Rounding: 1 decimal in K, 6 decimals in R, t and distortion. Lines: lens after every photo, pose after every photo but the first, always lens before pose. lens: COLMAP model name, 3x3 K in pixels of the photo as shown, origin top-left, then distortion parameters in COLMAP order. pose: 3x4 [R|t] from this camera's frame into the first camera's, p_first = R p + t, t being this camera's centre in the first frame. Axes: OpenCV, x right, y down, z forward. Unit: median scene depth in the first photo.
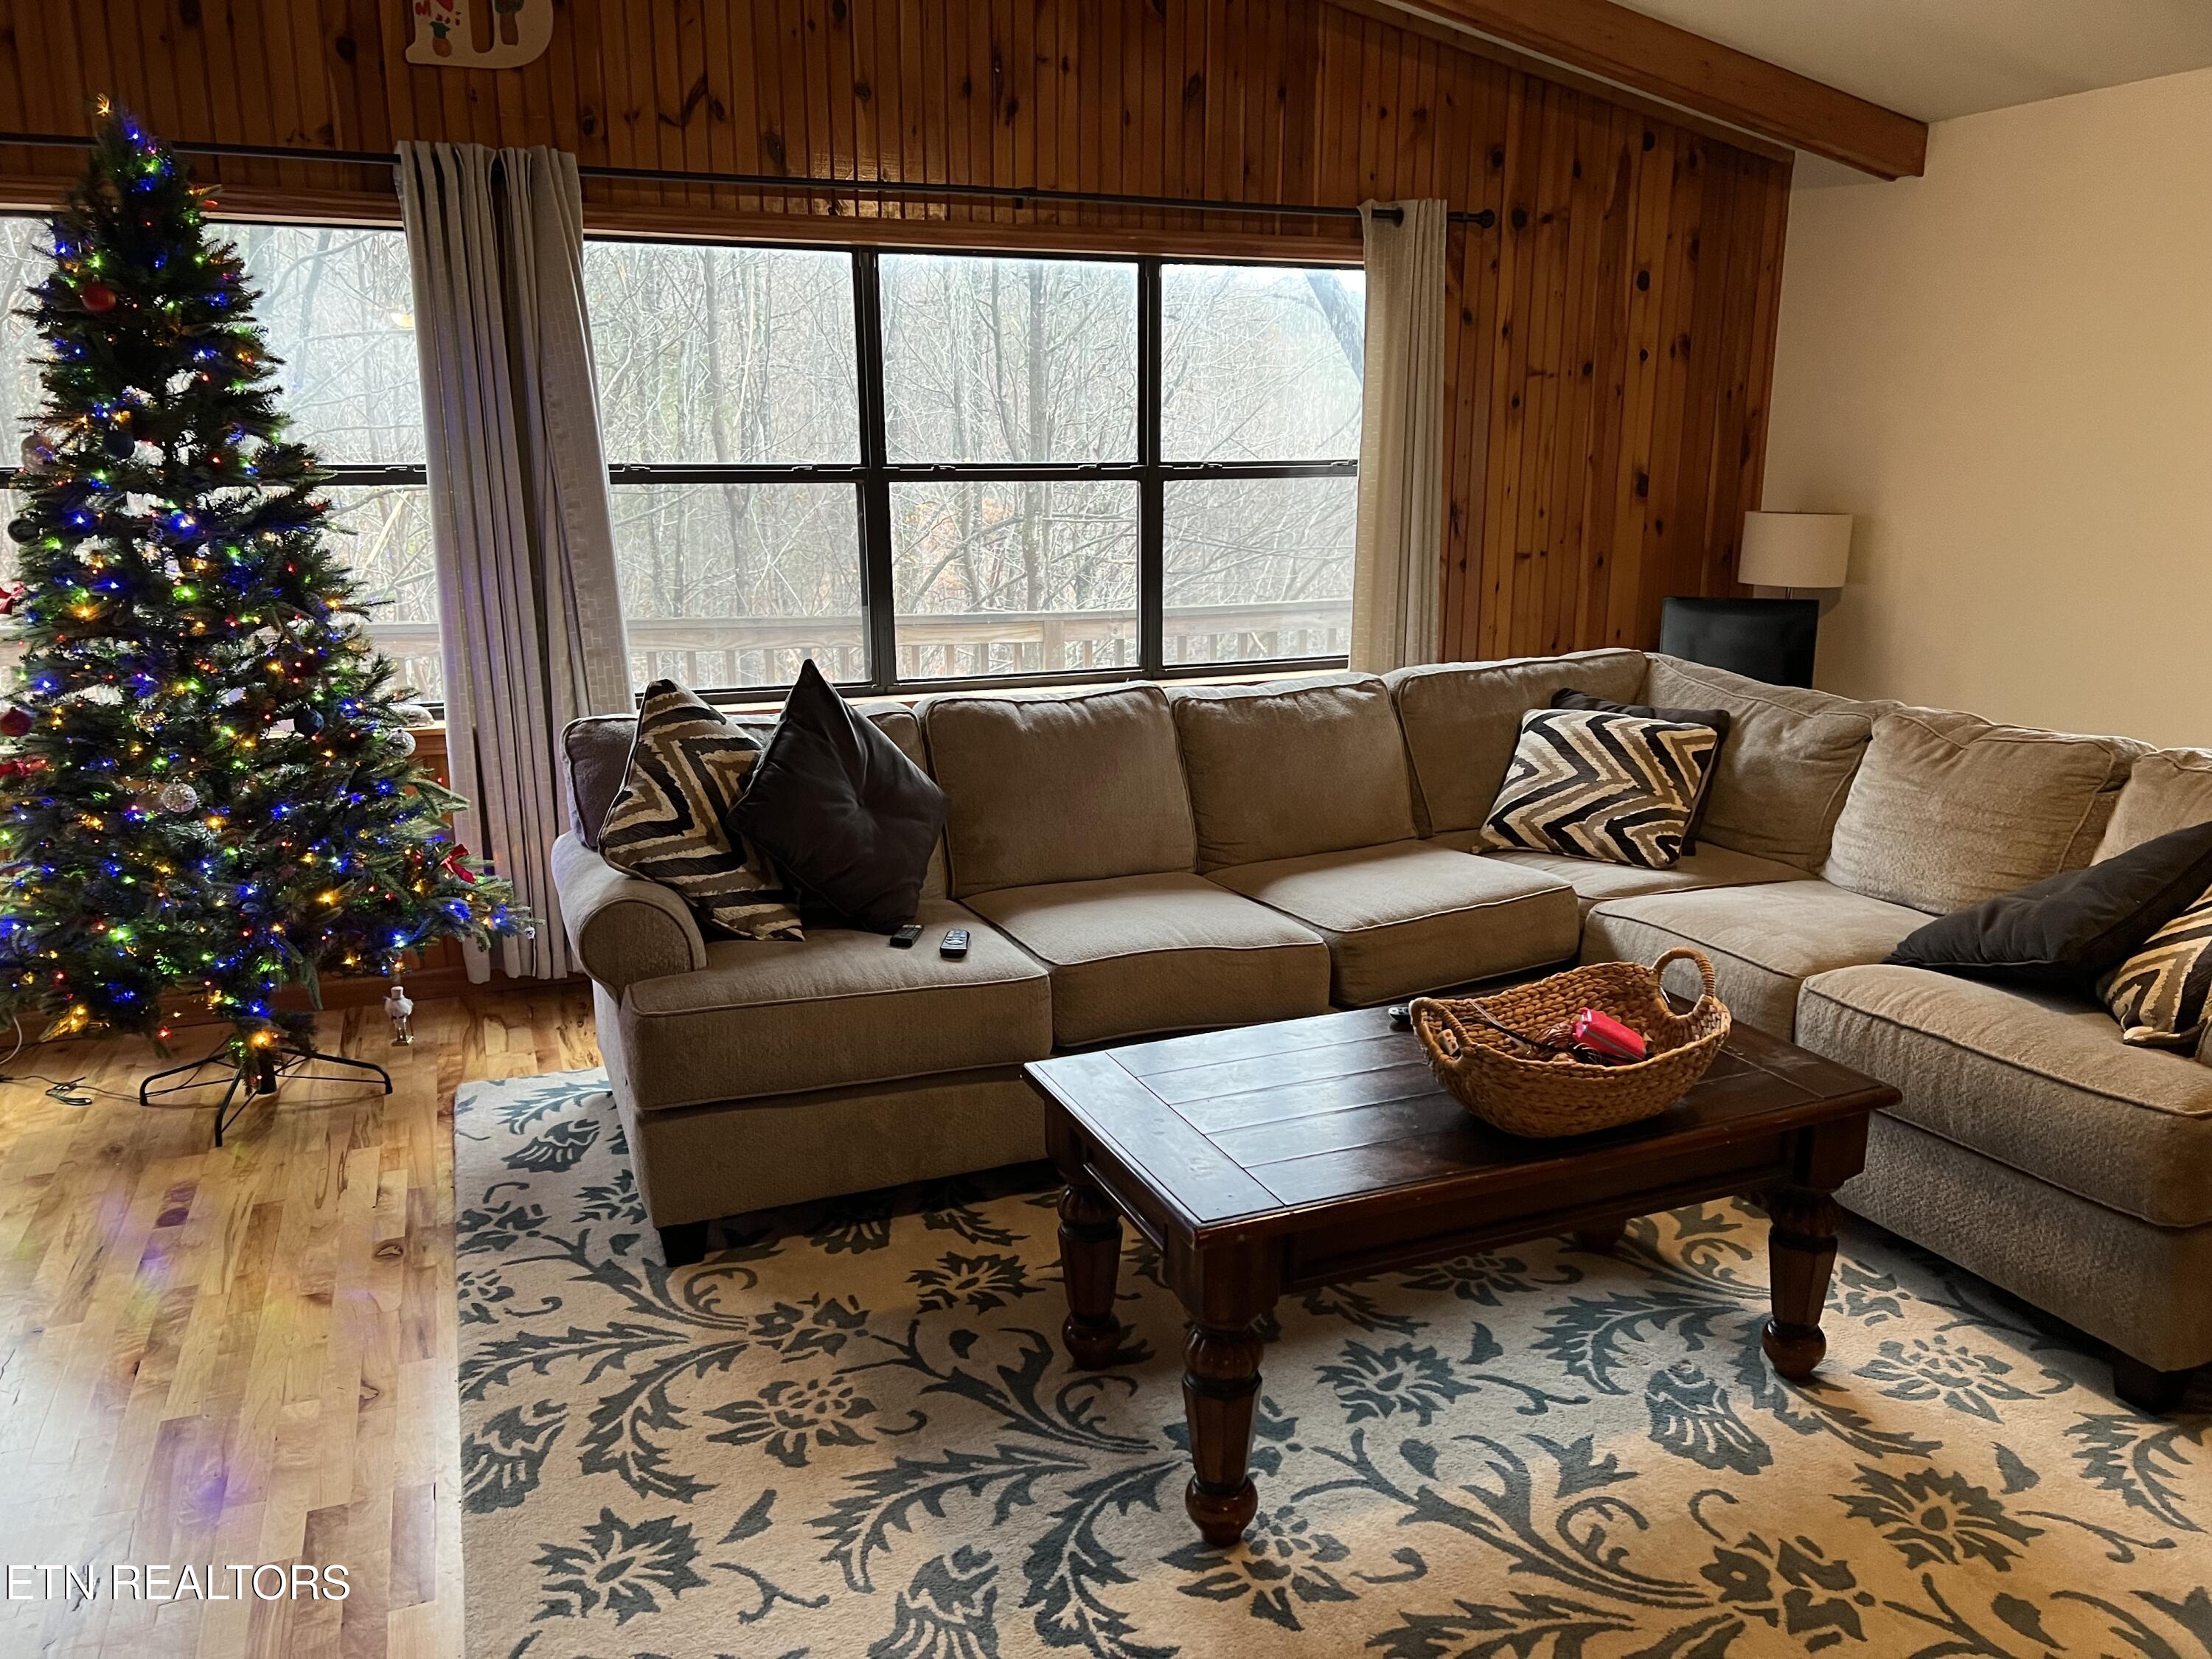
lens RADIAL K [[1655.7, 0, 1112.0], [0, 1655.7, 853.0], [0, 0, 1]] dist [0.063803, -0.061182]
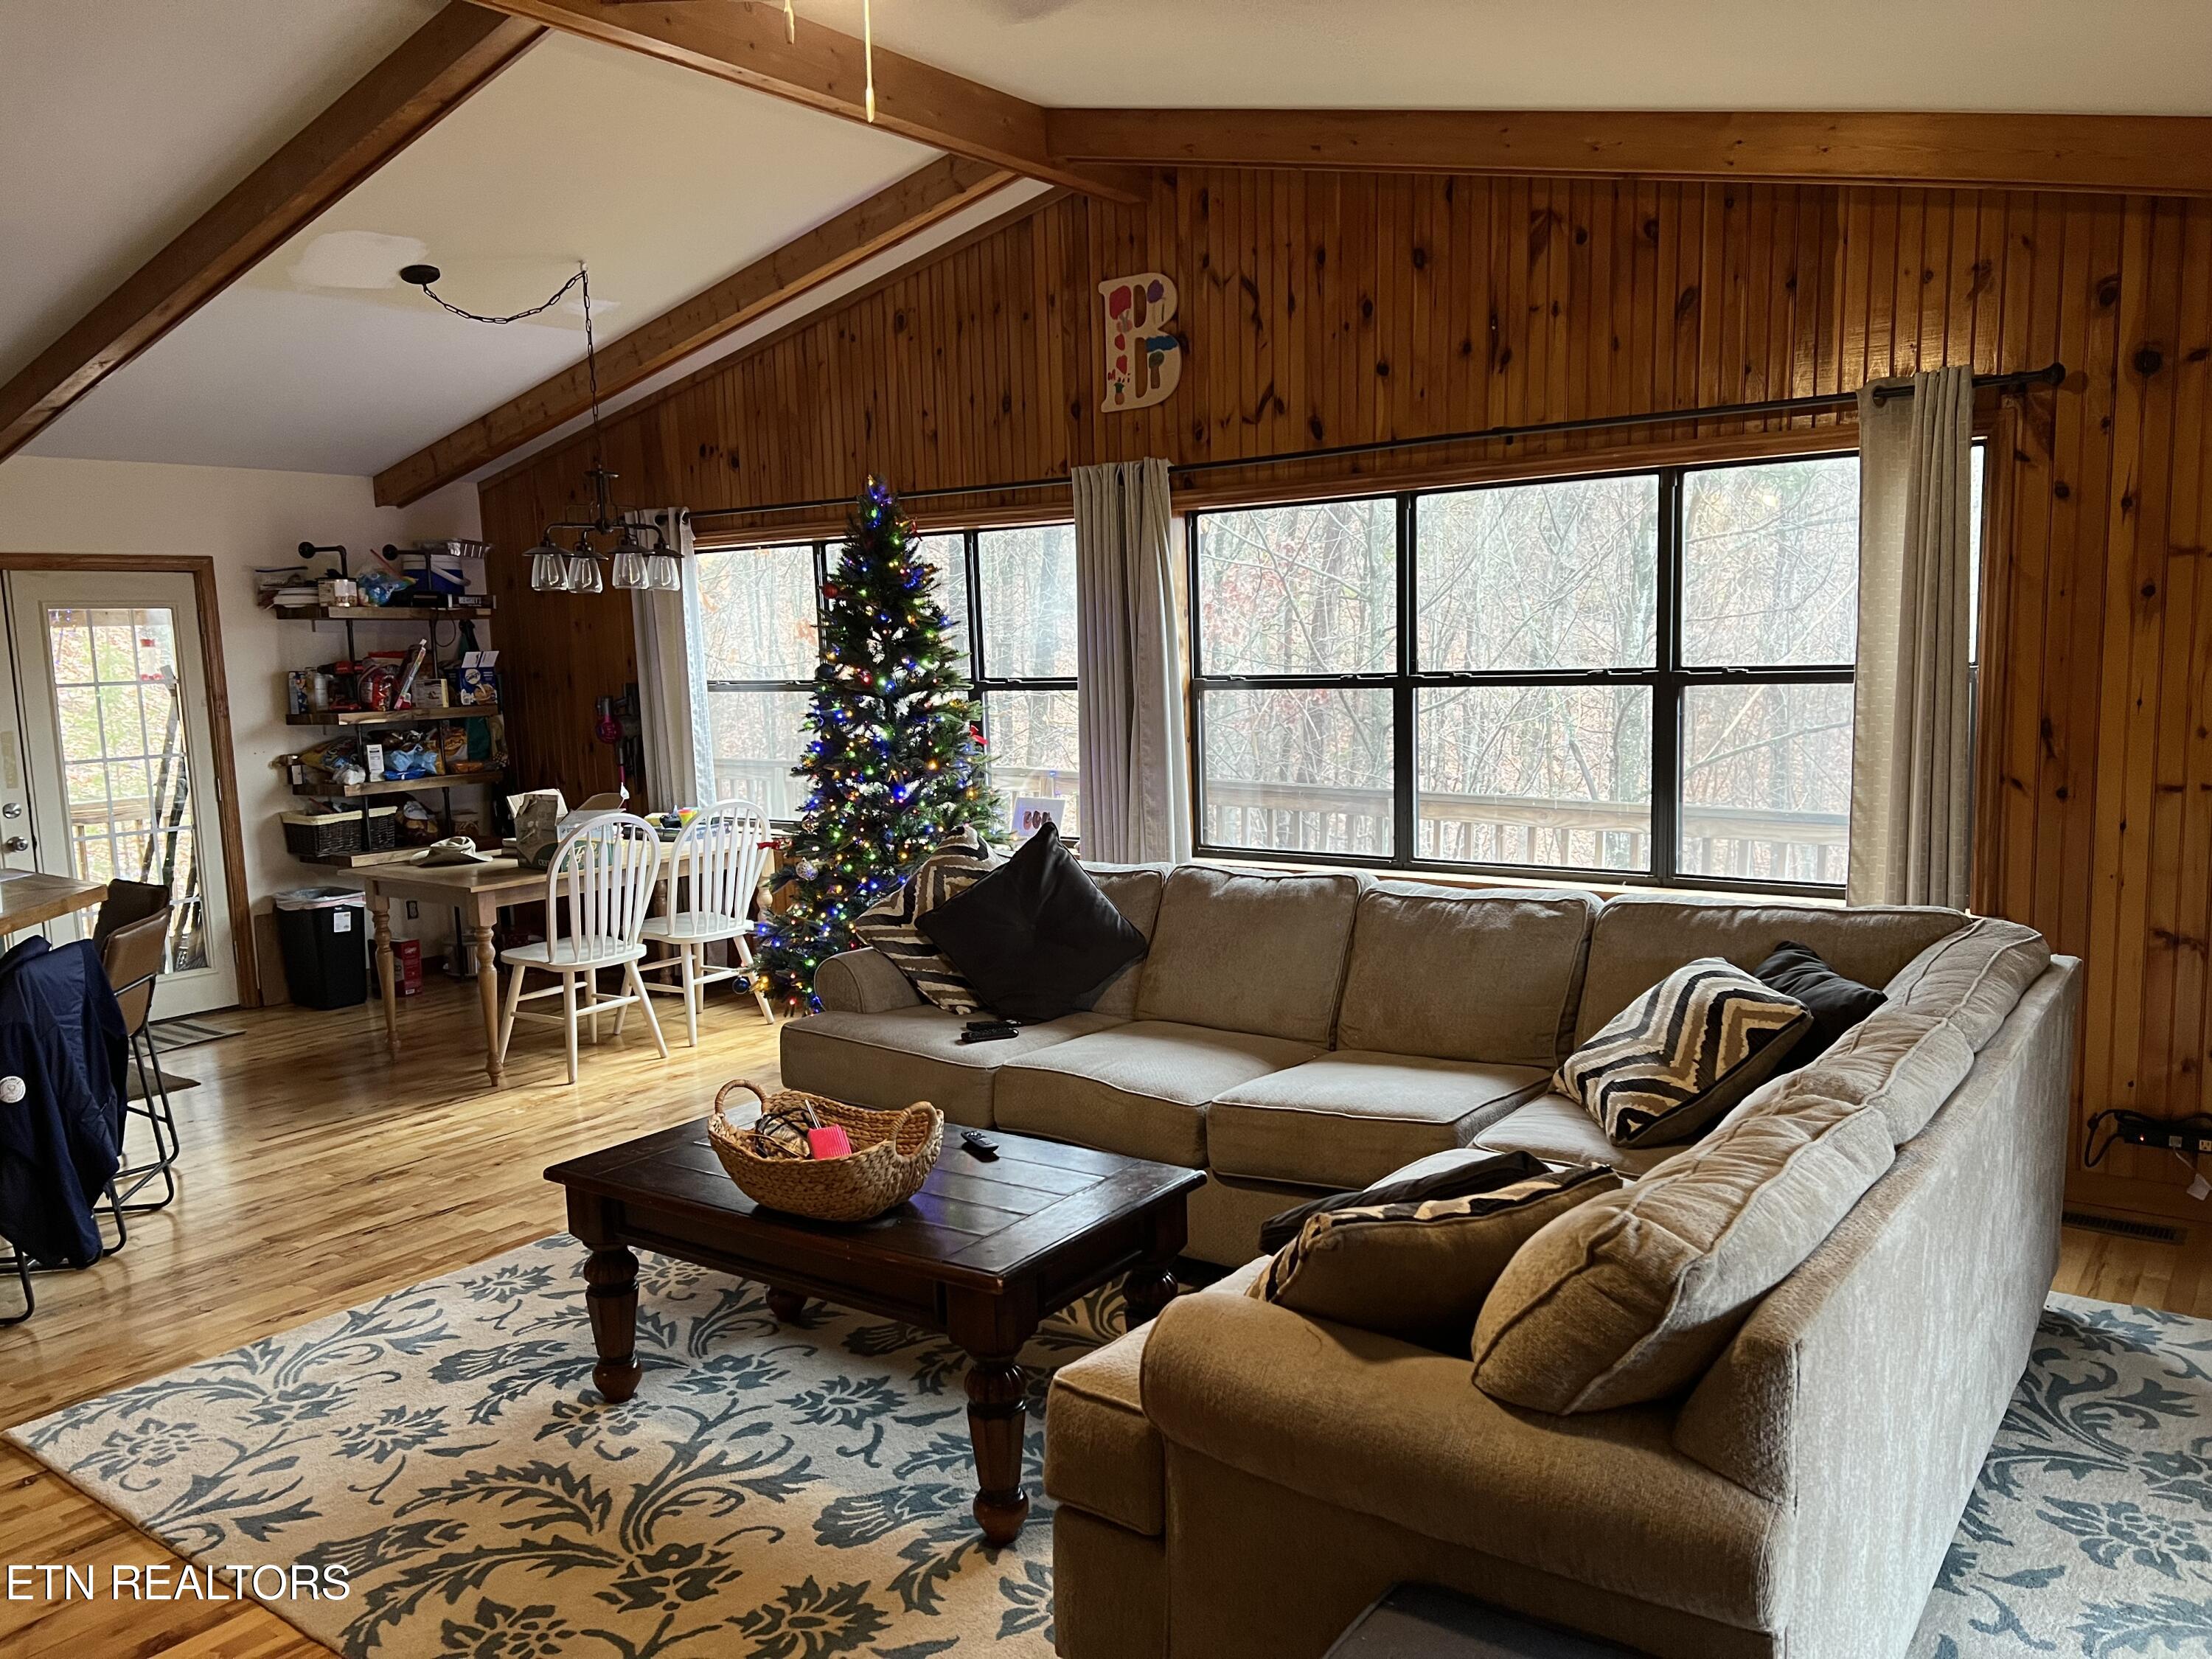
lens RADIAL K [[1655.7, 0, 1112.0], [0, 1655.7, 853.0], [0, 0, 1]] dist [0.063803, -0.061182]
pose [[0.521700, 0.094551, -0.847874, 0.858296], [-0.185011, 0.982727, -0.004249, -0.081171], [0.832827, 0.159083, 0.530181, 0.284679]]
